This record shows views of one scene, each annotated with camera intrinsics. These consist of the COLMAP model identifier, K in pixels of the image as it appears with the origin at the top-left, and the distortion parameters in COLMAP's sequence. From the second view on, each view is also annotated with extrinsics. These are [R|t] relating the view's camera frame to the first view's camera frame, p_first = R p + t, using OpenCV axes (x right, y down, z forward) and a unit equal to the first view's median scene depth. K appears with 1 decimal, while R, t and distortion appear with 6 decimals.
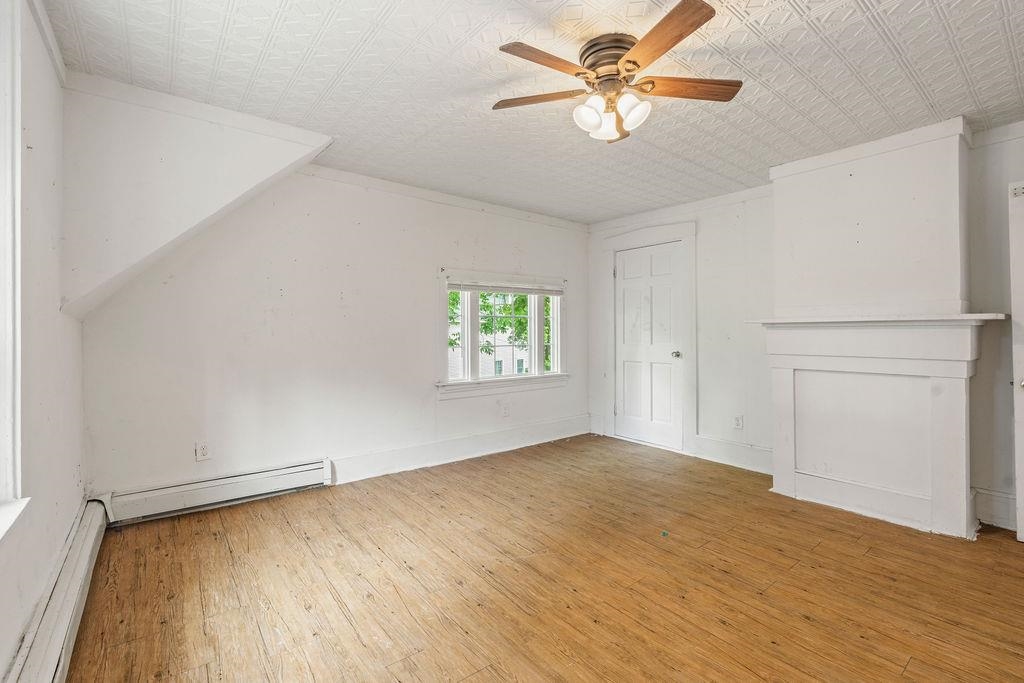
lens RADIAL K [[450.0, 0, 513.6], [0, 450.0, 331.0], [0, 0, 1]] dist [-0.004513, 0.000652]
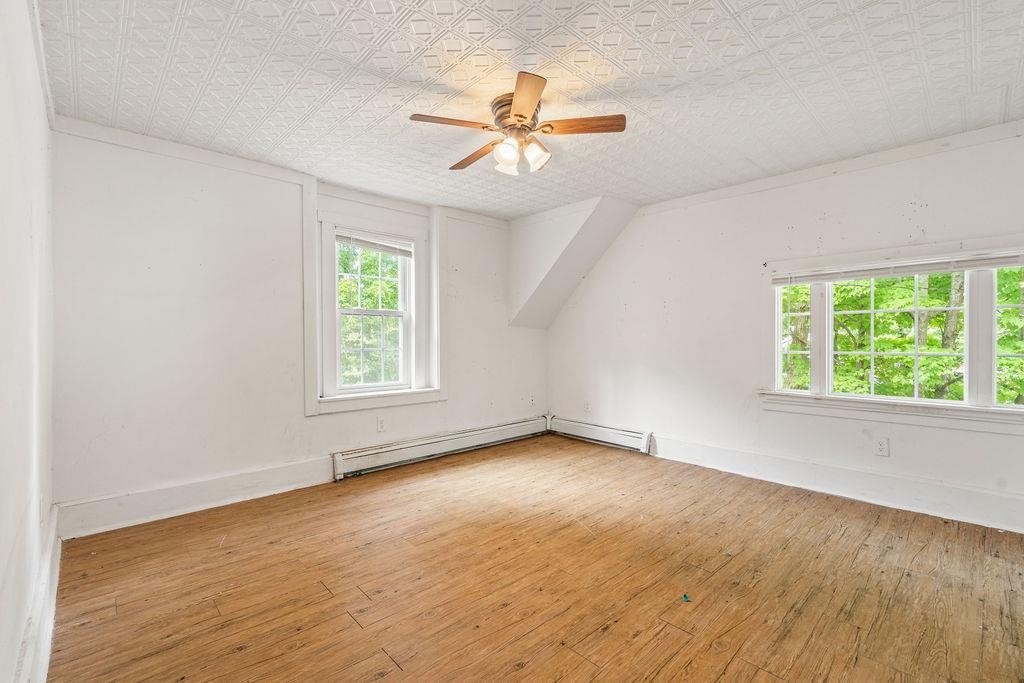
lens RADIAL K [[450.0, 0, 514.3], [0, 450.0, 344.0], [0, 0, 1]] dist [-0.004513, 0.000652]
pose [[0.088063, 0.015723, -0.995991, 0.952037], [0.003595, 0.999864, 0.016102, 0.007929], [0.996108, -0.004998, 0.087995, 0.582489]]
